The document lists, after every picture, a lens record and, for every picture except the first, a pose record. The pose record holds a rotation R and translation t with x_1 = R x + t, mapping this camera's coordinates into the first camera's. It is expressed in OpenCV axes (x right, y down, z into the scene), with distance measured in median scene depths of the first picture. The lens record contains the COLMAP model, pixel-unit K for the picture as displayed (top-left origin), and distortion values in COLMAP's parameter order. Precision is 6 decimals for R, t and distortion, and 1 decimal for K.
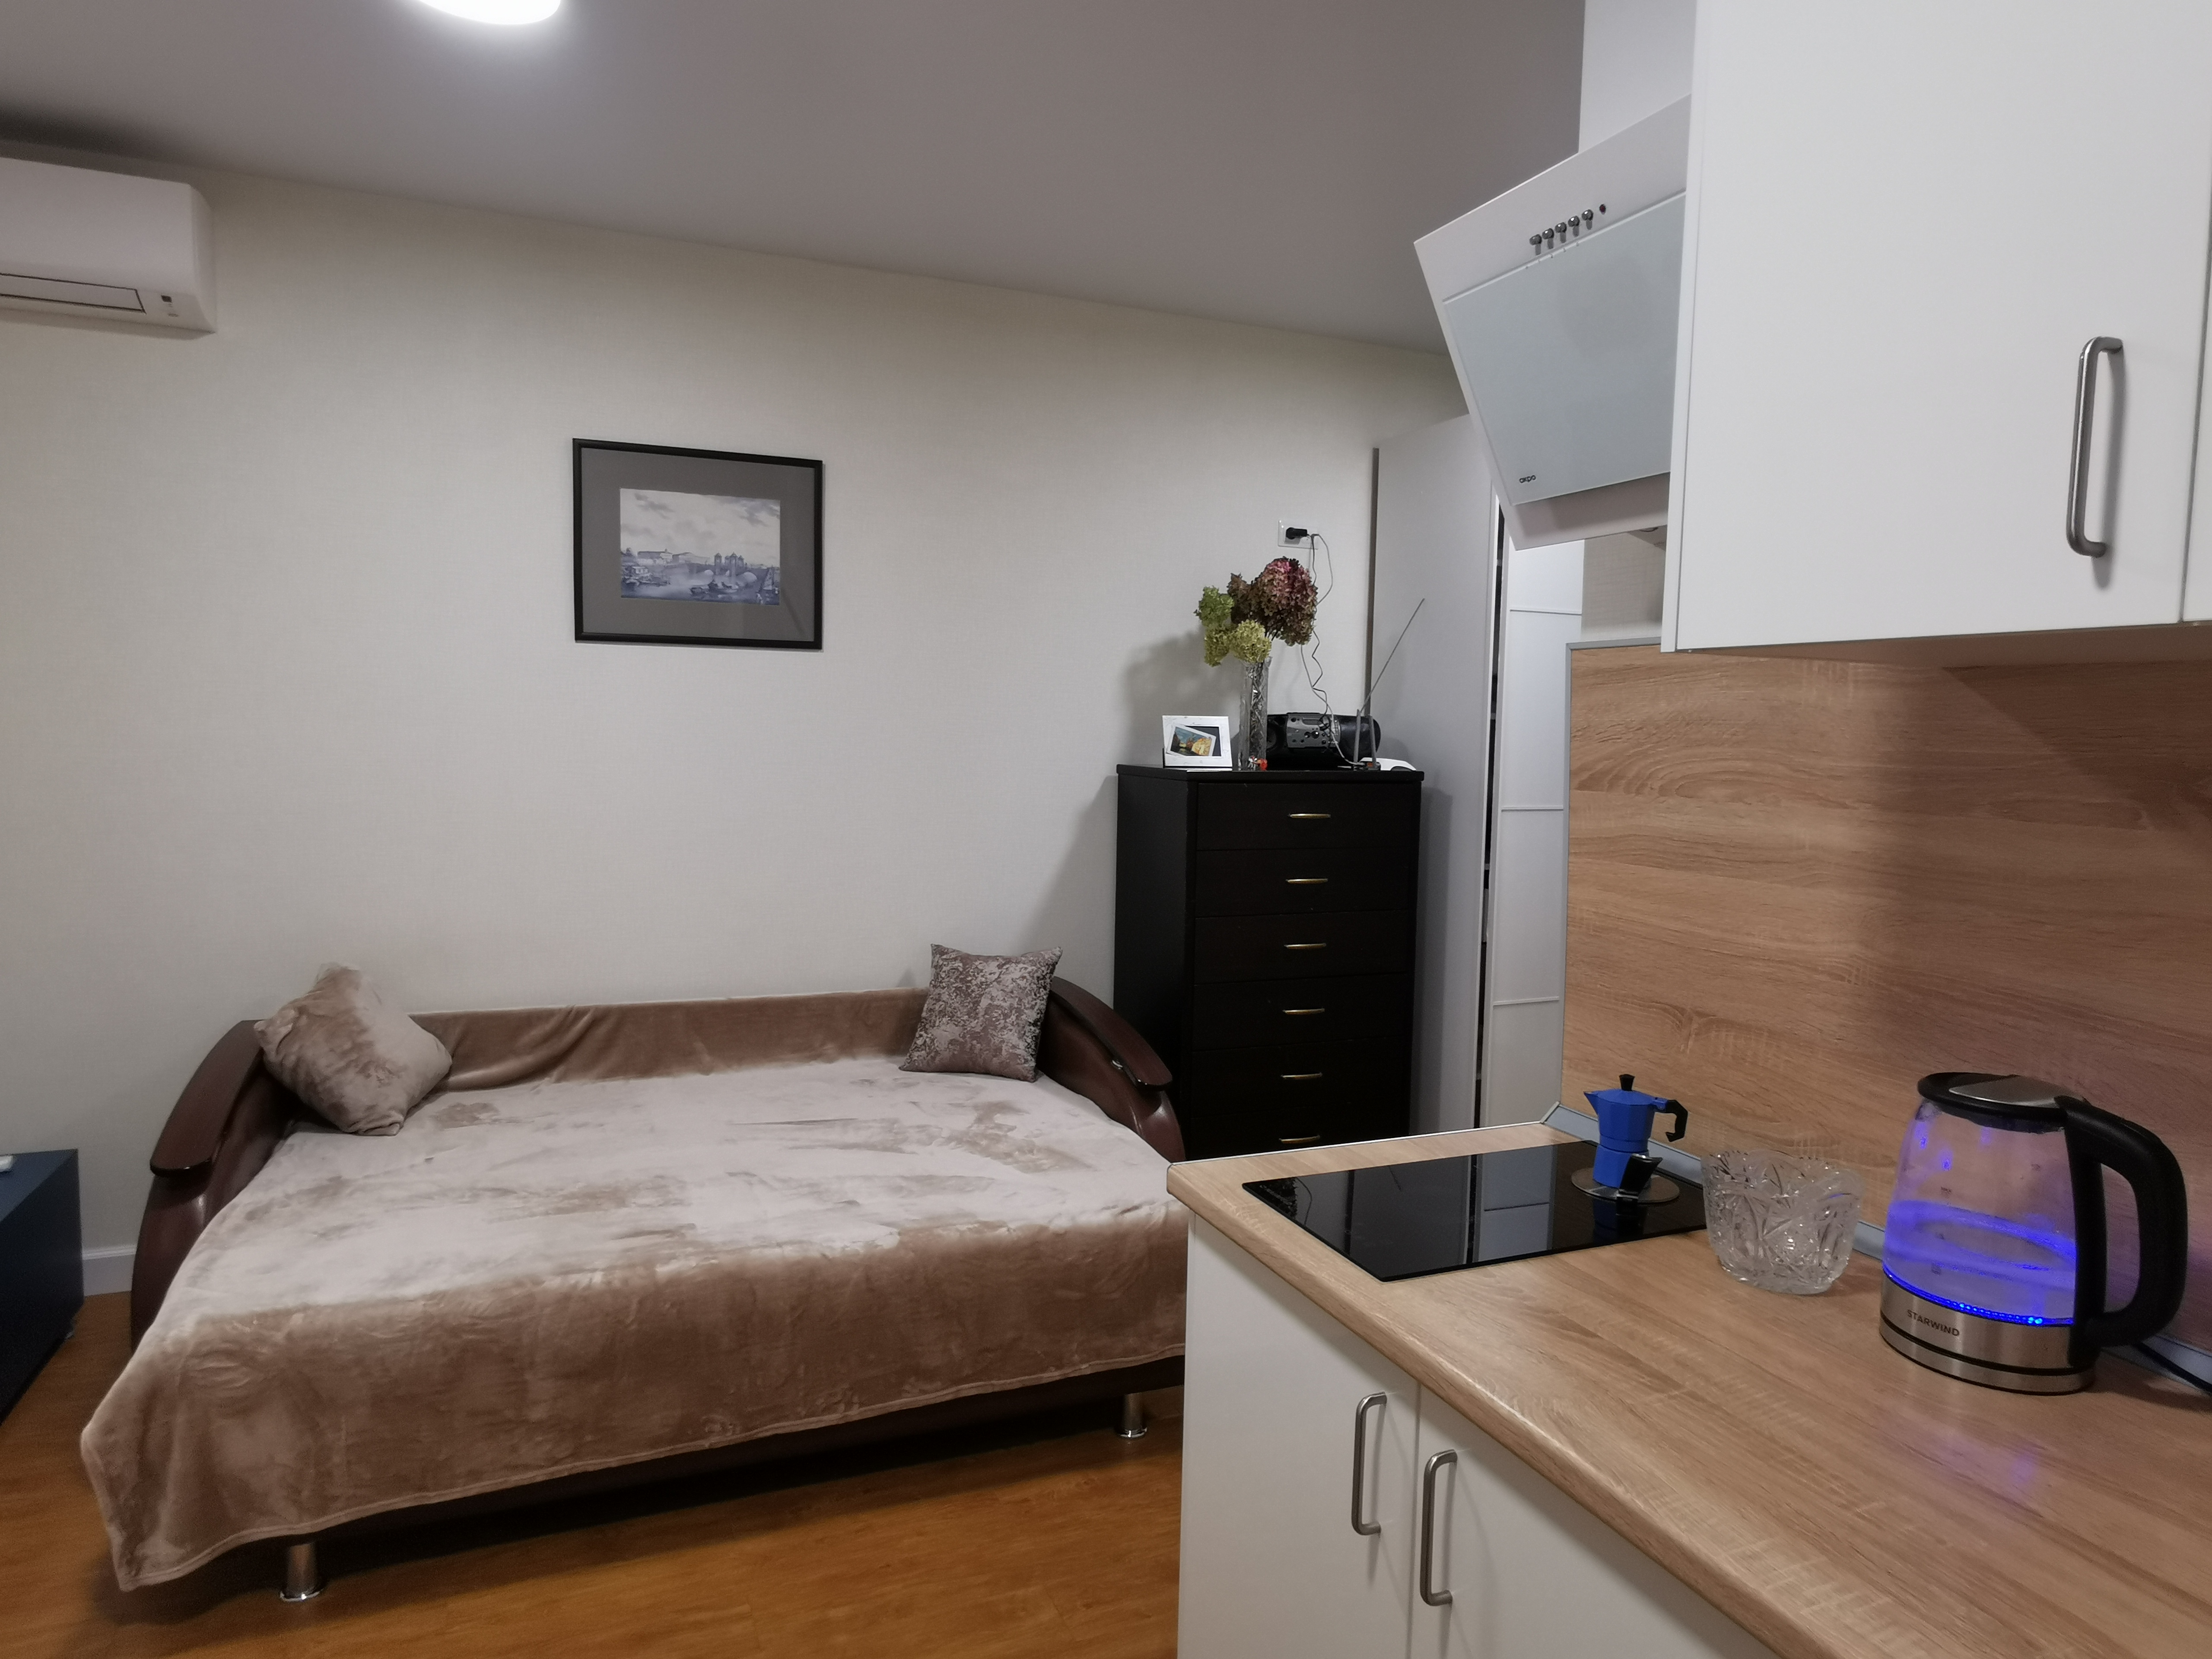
lens RADIAL K [[1350.5, 0, 1135.8], [0, 1350.5, 836.2], [0, 0, 1]] dist [0.000222, -0.003721]
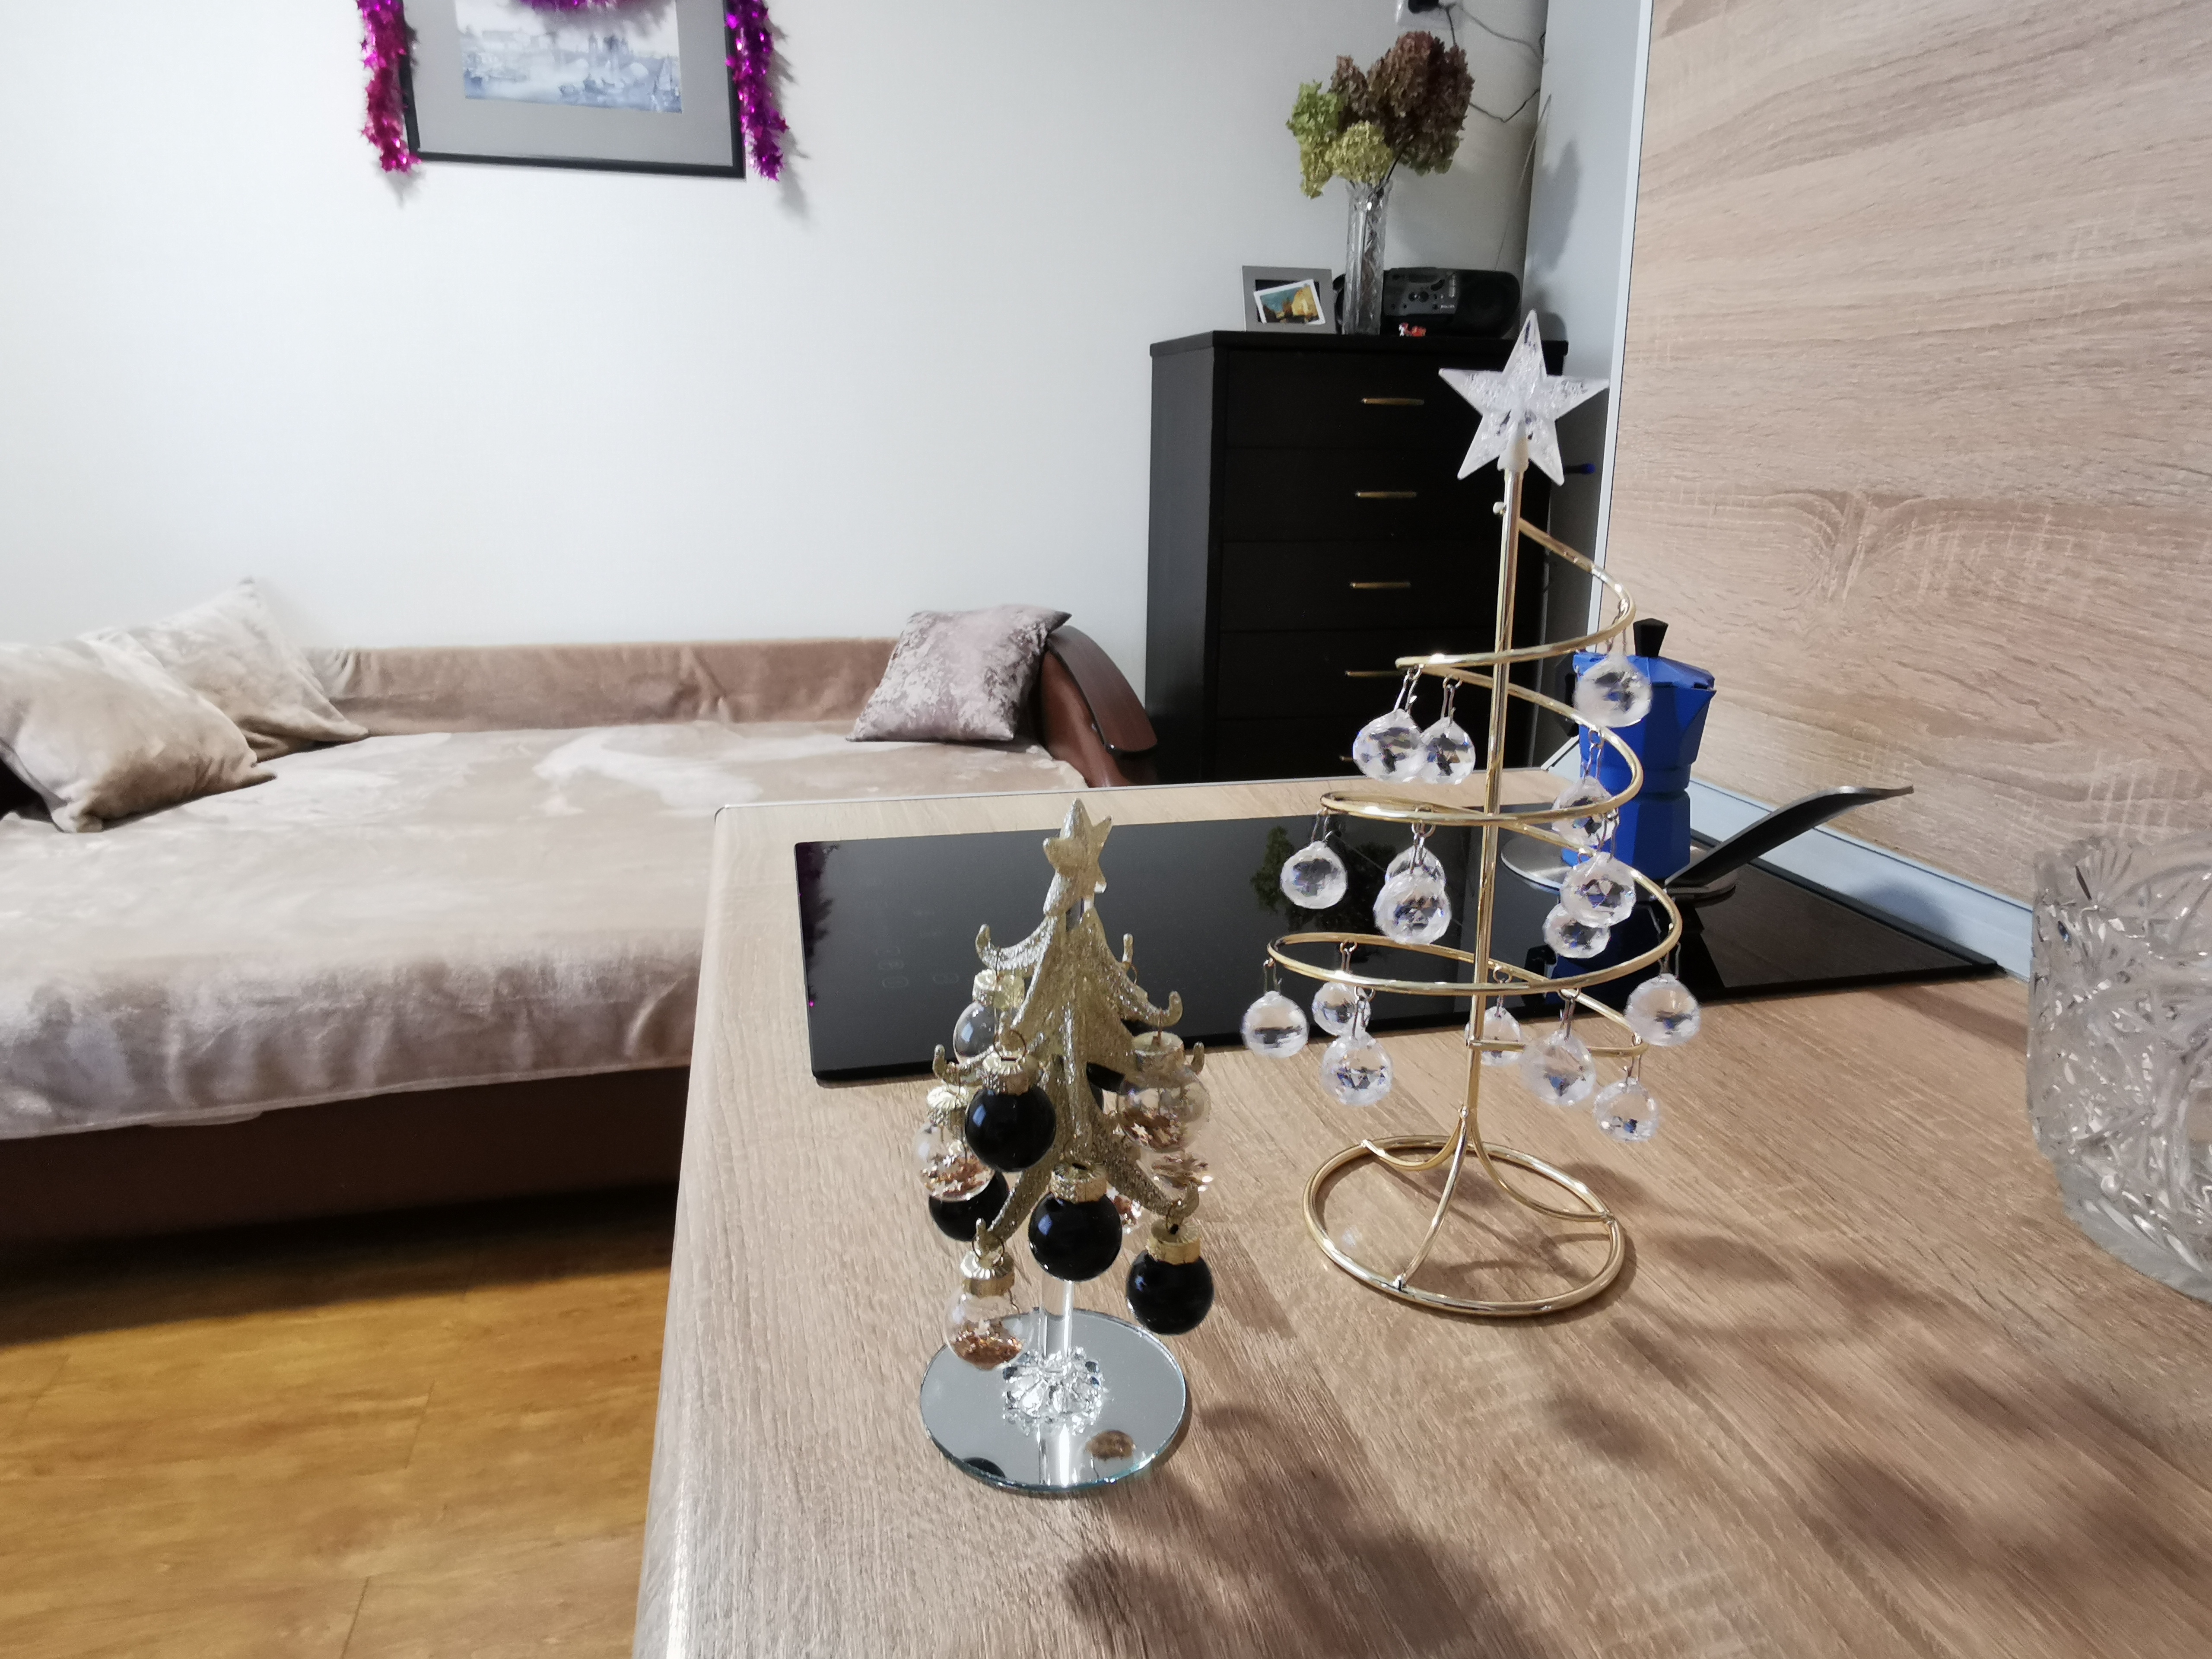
lens RADIAL K [[1350.5, 0, 1135.8], [0, 1350.5, 836.2], [0, 0, 1]] dist [0.000222, -0.003721]
pose [[0.988893, 0.040482, -0.143011, 0.256012], [-0.010260, 0.978491, 0.206032, 0.152918], [0.148275, -0.202276, 0.968039, 0.545475]]
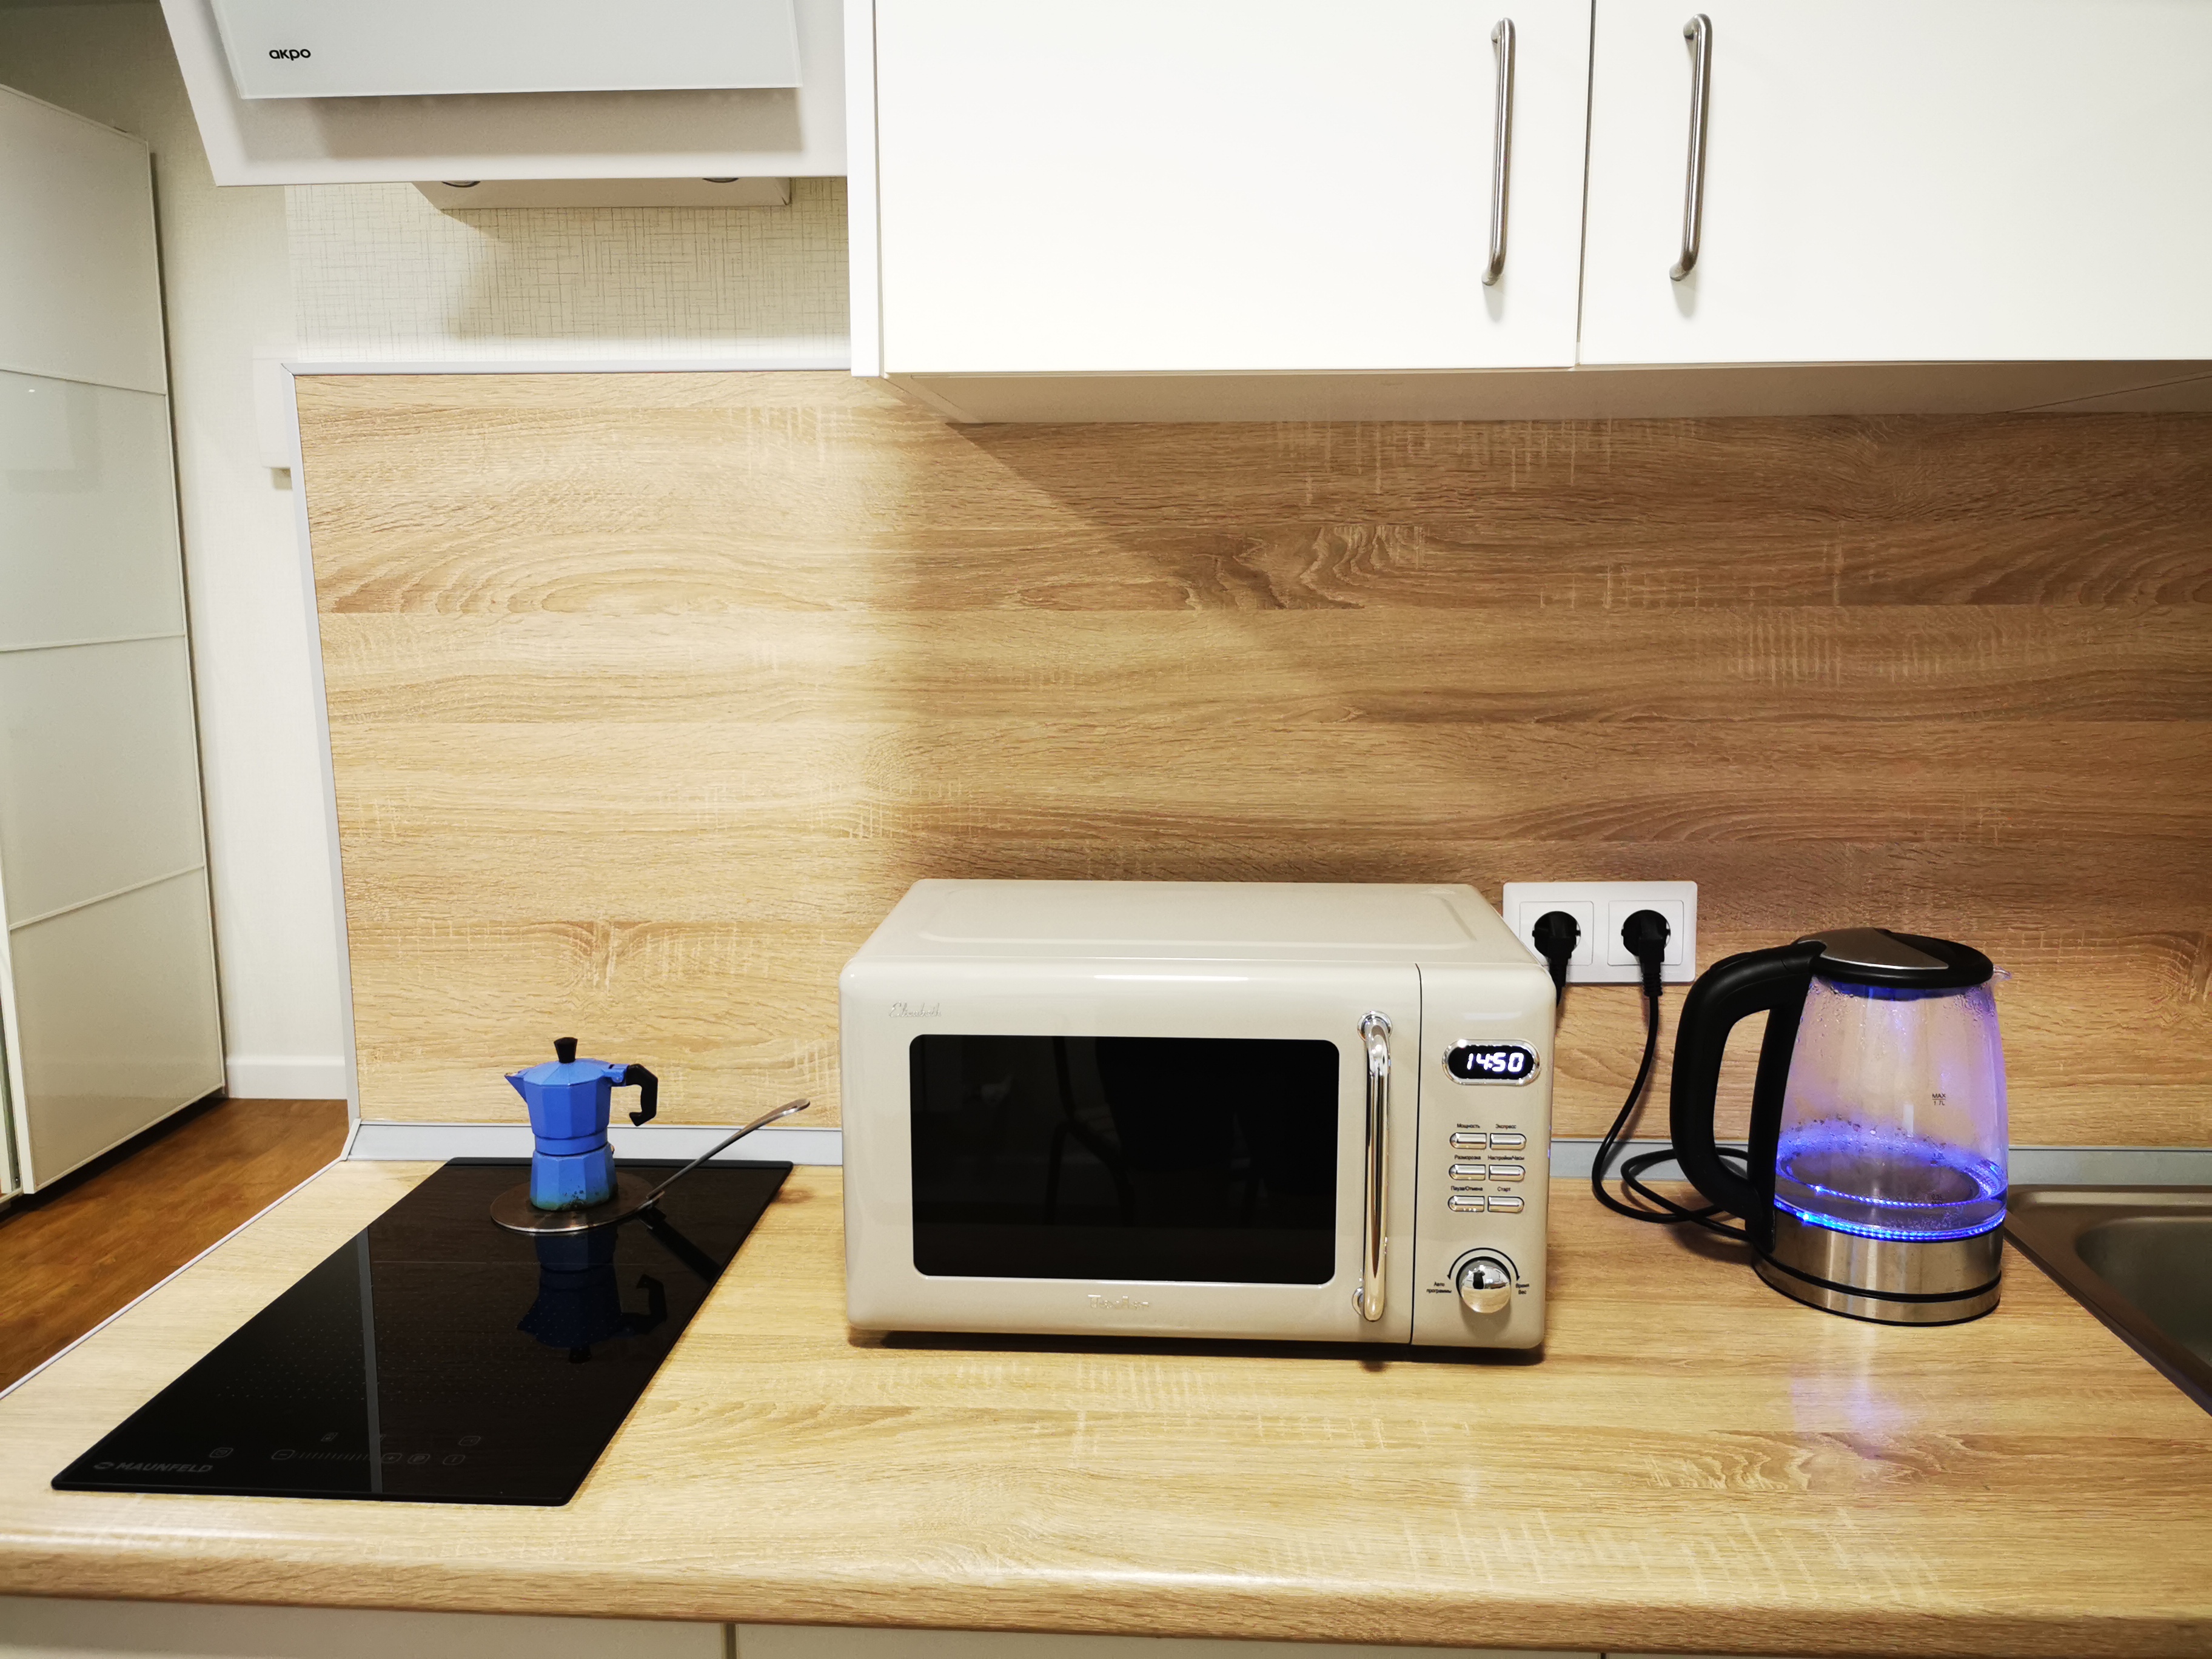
lens RADIAL K [[1662.7, 0, 1106.0], [0, 1662.7, 829.5], [0, 0, 1]] dist [0.003188, 0.005231]
pose [[0.451225, -0.160528, 0.877854, -0.215870], [0.084944, 0.986948, 0.136816, -0.012543], [-0.888359, 0.012833, 0.458971, 0.393805]]
